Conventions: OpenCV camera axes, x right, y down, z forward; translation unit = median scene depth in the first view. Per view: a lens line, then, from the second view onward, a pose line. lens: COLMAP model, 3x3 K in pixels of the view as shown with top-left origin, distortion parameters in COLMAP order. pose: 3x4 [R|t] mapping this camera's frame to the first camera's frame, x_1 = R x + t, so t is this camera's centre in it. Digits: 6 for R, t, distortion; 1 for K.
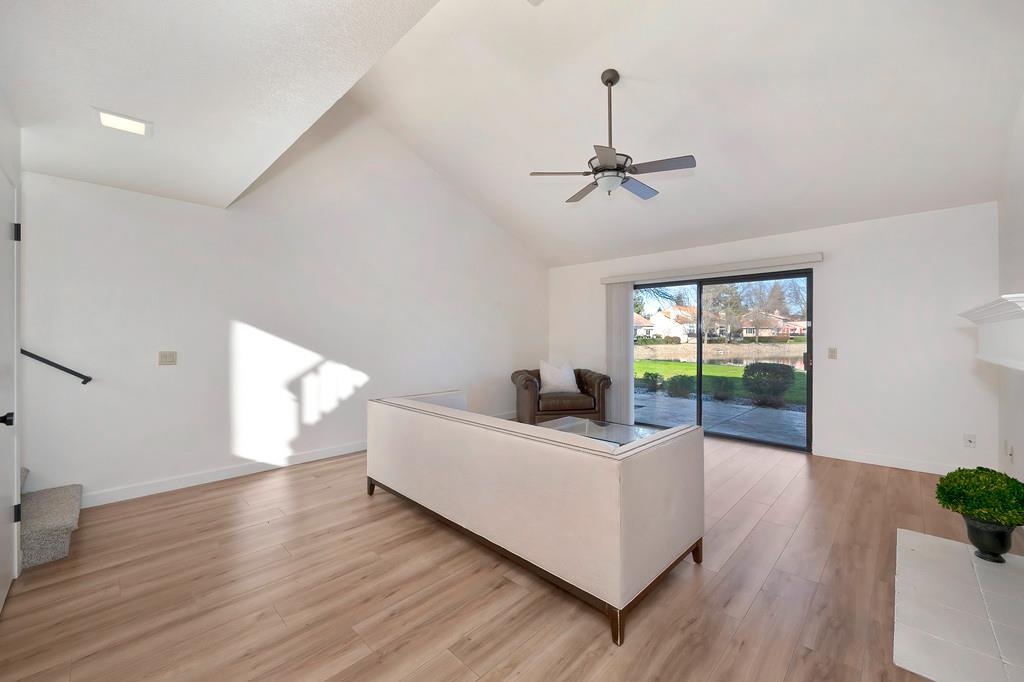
lens RADIAL K [[406.5, 0, 515.5], [0, 406.5, 336.0], [0, 0, 1]] dist [0.011982, -0.001429]
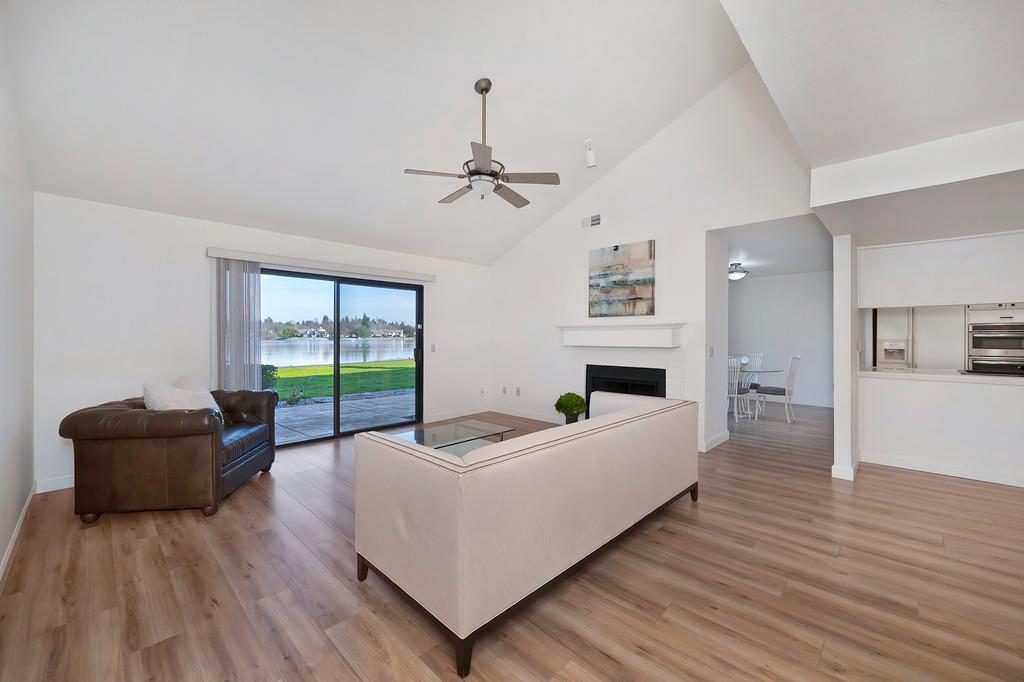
lens RADIAL K [[406.5, 0, 520.3], [0, 406.5, 336.3], [0, 0, 1]] dist [0.011982, -0.001429]
pose [[-0.020152, 0.002185, 0.999795, -1.234936], [-0.002390, 0.999995, -0.002234, 0.007653], [-0.999794, -0.002434, -0.020147, 1.423238]]
